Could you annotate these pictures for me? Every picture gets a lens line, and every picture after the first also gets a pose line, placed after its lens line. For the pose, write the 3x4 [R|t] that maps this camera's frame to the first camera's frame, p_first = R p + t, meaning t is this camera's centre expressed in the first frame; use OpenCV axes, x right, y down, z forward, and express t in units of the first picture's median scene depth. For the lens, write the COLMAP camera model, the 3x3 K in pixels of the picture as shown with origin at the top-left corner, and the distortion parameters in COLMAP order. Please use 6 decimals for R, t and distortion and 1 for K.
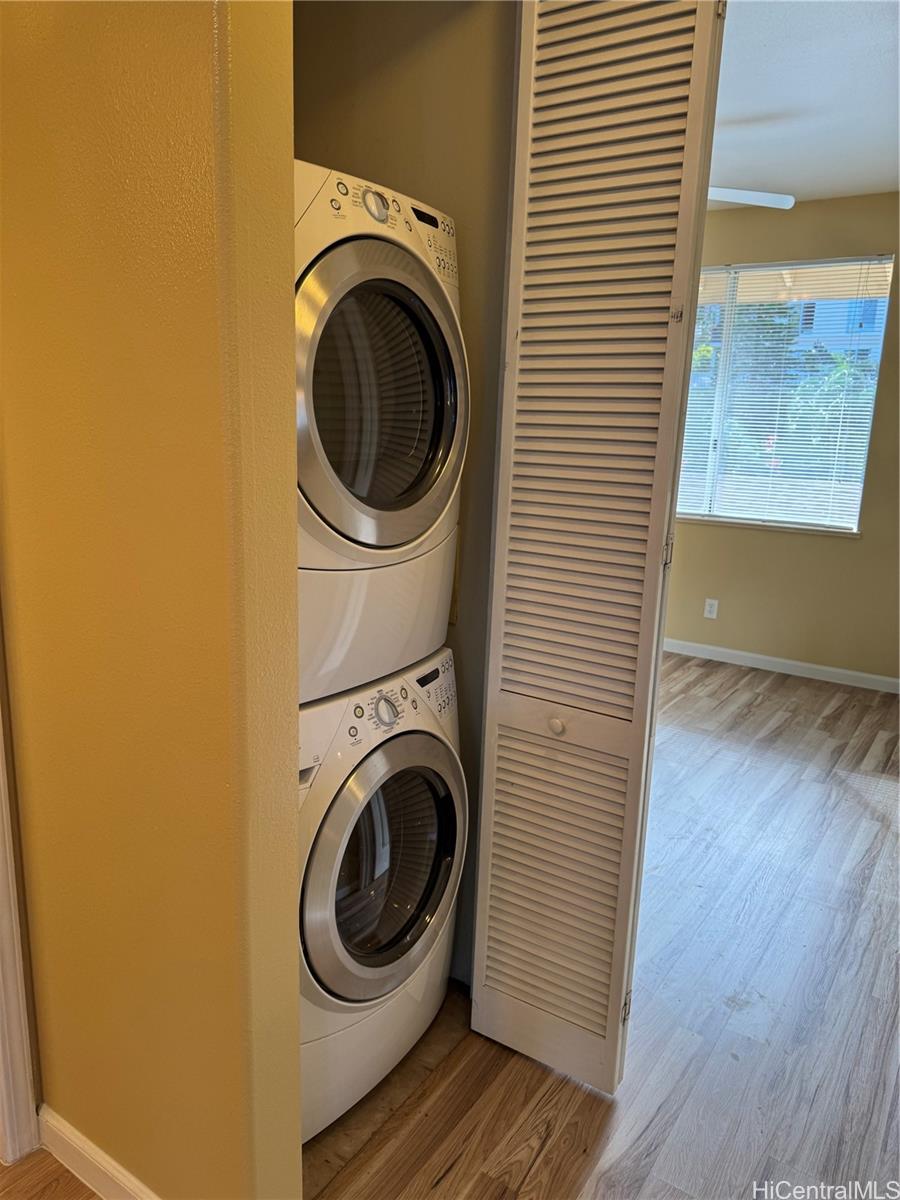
lens RADIAL K [[848.6, 0, 425.3], [0, 848.6, 602.5], [0, 0, 1]] dist [0.049560, -0.052689]
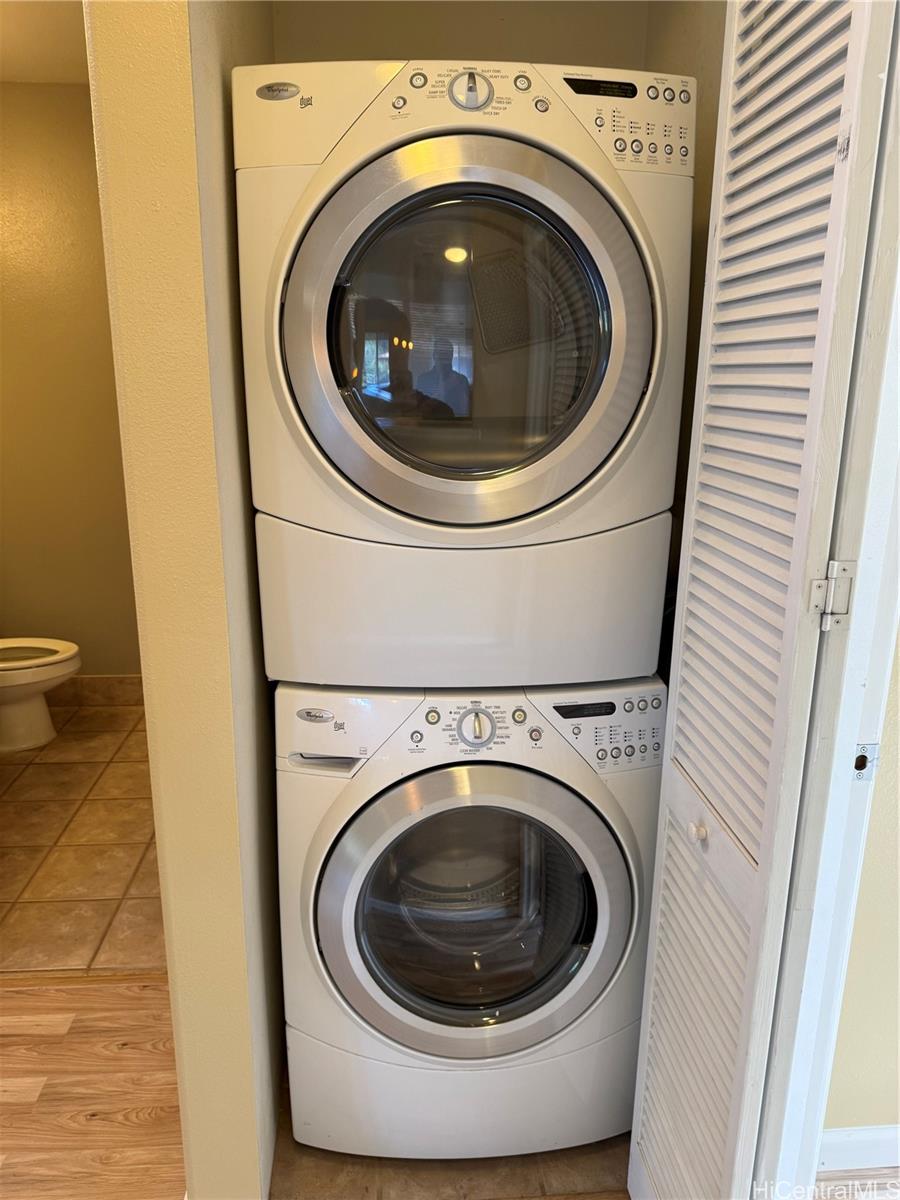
lens RADIAL K [[848.6, 0, 448.8], [0, 848.6, 603.3], [0, 0, 1]] dist [0.049560, -0.052689]
pose [[0.633115, 0.176938, -0.753564, 0.538113], [-0.165147, 0.981985, 0.091822, -0.061626], [0.756235, 0.066315, 0.650930, 0.444713]]
